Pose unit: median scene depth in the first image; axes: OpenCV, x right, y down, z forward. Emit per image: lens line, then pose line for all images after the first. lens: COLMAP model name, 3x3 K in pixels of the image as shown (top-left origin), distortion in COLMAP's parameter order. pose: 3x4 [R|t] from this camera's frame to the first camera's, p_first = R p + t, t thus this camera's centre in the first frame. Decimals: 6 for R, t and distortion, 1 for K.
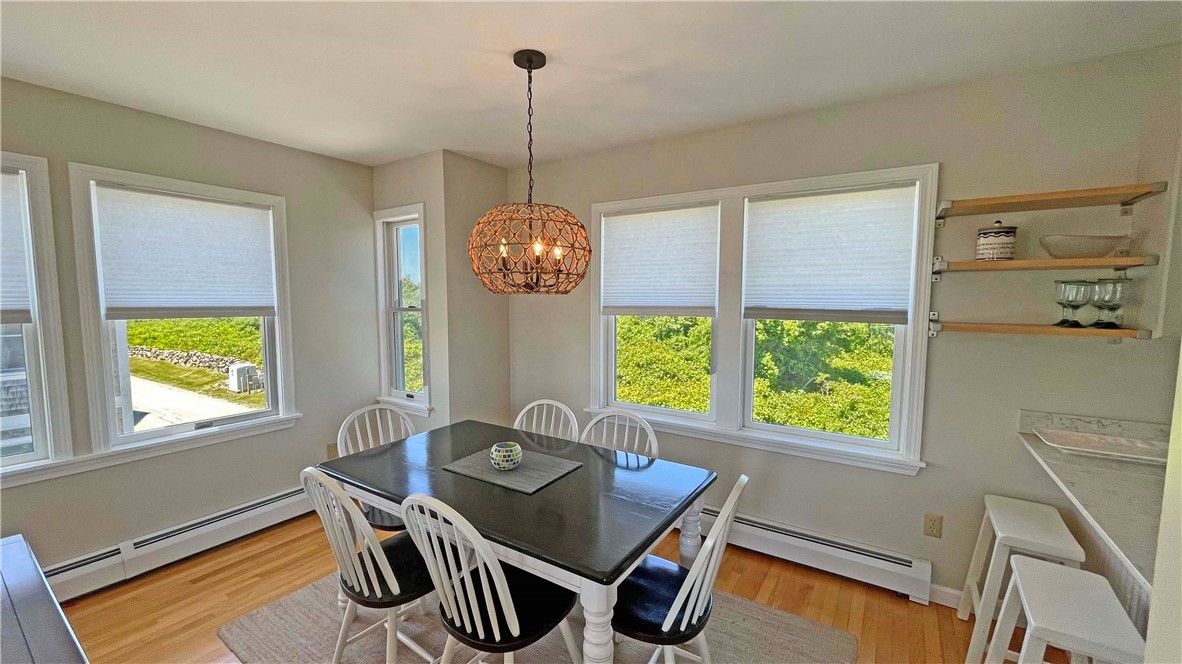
lens RADIAL K [[469.4, 0, 581.4], [0, 469.4, 335.5], [0, 0, 1]] dist [0.000012, -0.000248]
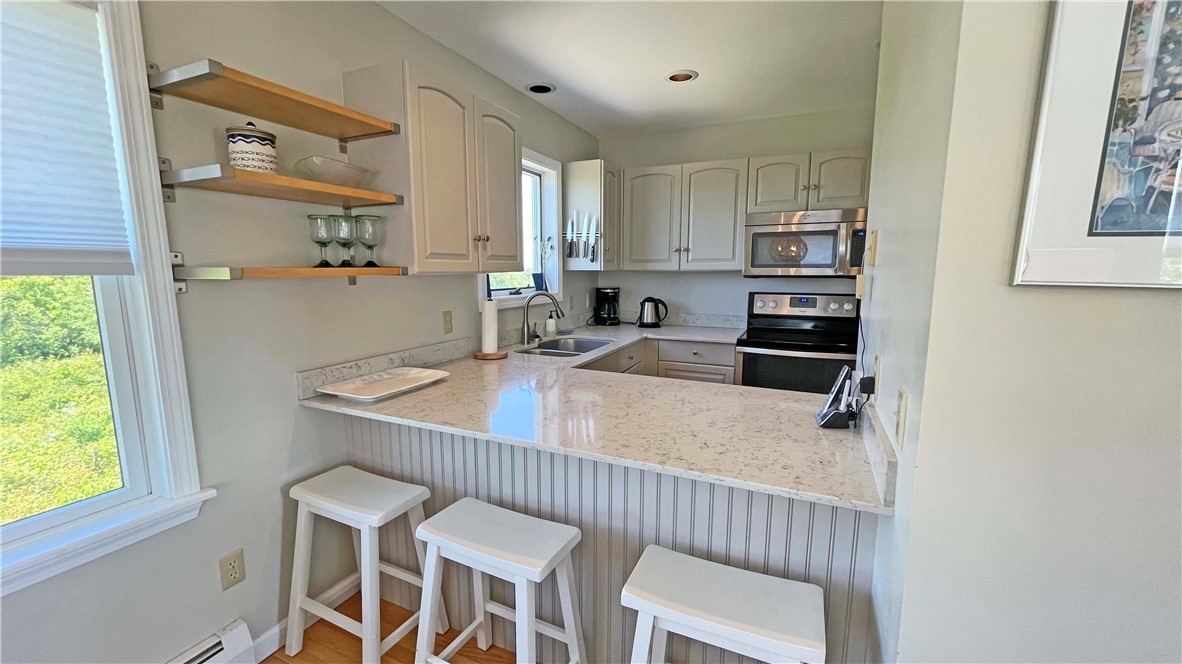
lens RADIAL K [[469.4, 0, 581.4], [0, 469.4, 335.5], [0, 0, 1]] dist [0.000012, -0.000248]
pose [[-0.139008, -0.148342, 0.979118, 0.051512], [0.085085, 0.983272, 0.161051, 0.002722], [-0.986629, 0.105696, -0.124061, 0.461293]]
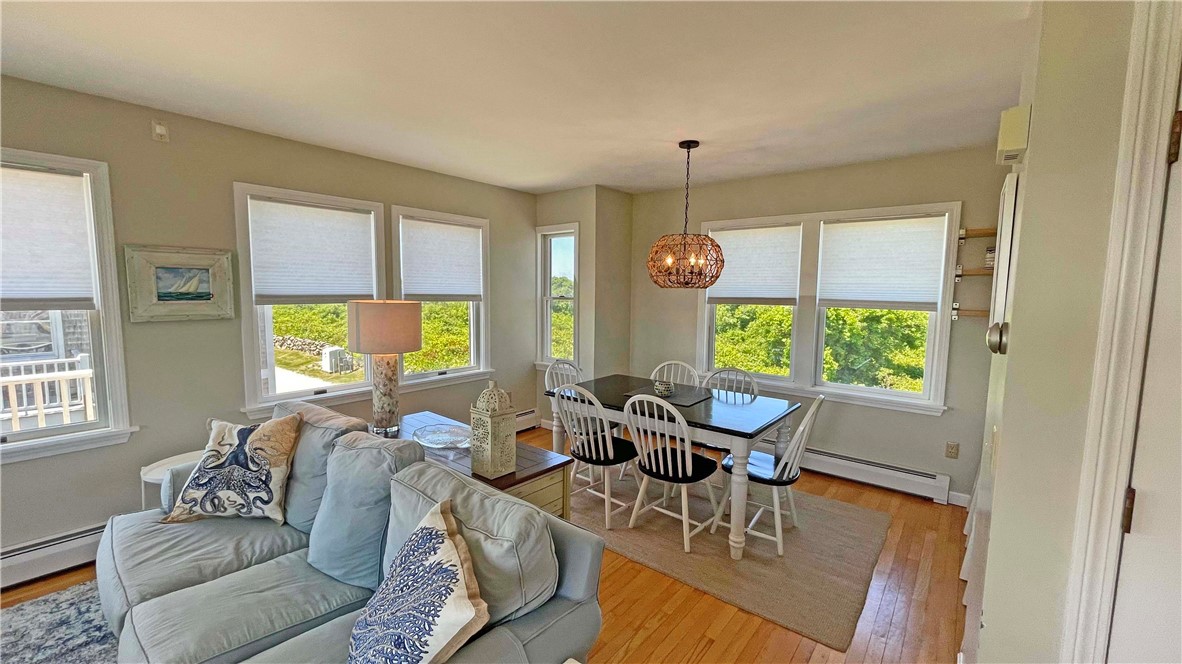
lens RADIAL K [[467.4, 0, 585.2], [0, 467.4, 337.0], [0, 0, 1]] dist [0.002074, 0.000063]
pose [[0.994866, 0.019696, -0.099270, -0.203461], [-0.017852, 0.999652, 0.019427, 0.039459], [0.099618, -0.017555, 0.994871, -0.460055]]
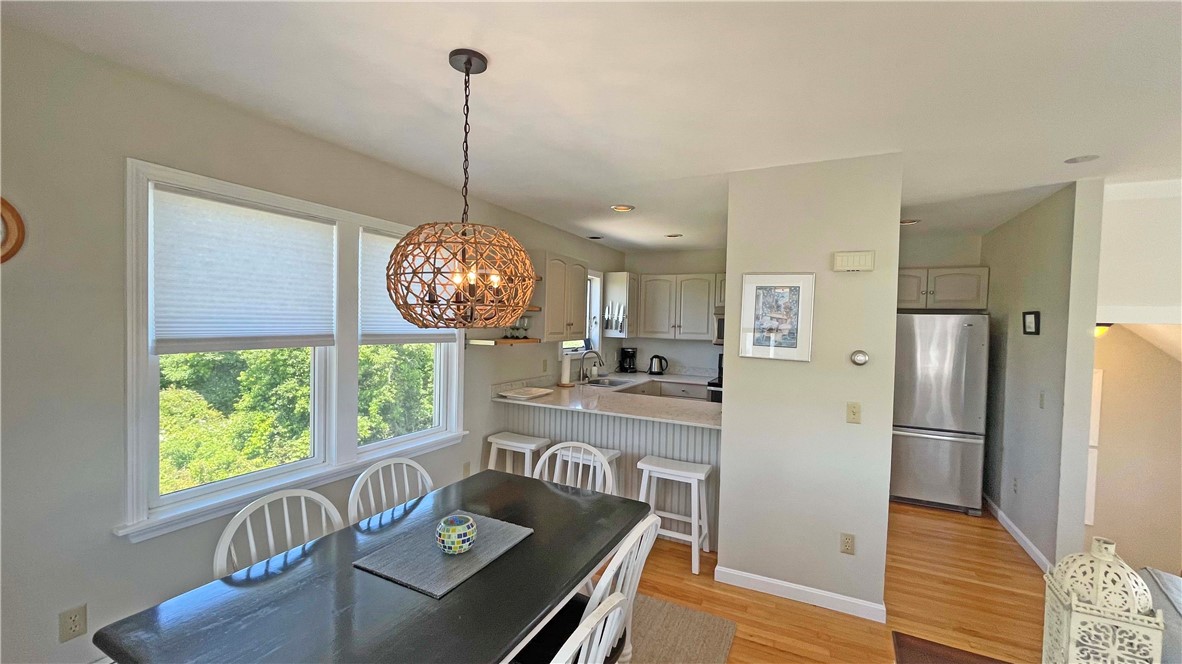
lens RADIAL K [[469.4, 0, 581.4], [0, 469.4, 335.5], [0, 0, 1]] dist [0.000012, -0.000248]
pose [[-0.105796, -0.038574, 0.993639, -0.695123], [0.059868, 0.997188, 0.045086, -0.074530], [-0.992584, 0.064257, -0.103189, 0.633998]]
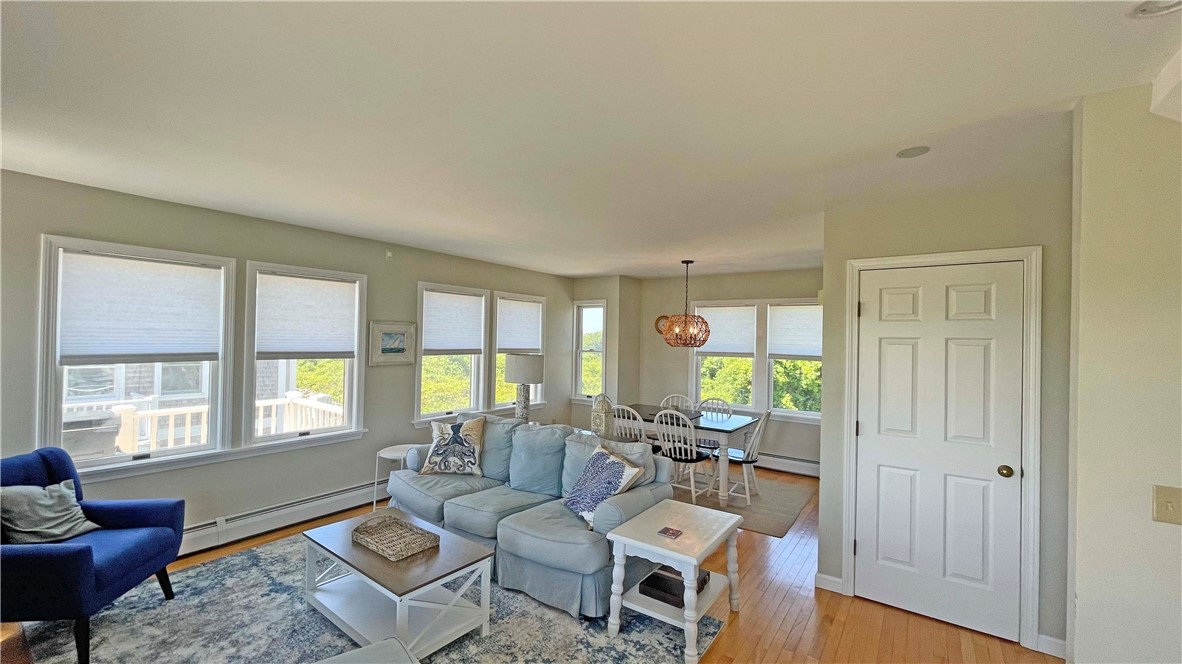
lens RADIAL K [[462.1, 0, 585.4], [0, 462.1, 336.0], [0, 0, 1]] dist [0.016164, -0.000054]
pose [[0.999059, 0.018151, -0.039395, -0.408366], [-0.021627, 0.995736, -0.089683, 0.068571], [0.037599, 0.090451, 0.995191, -1.156664]]
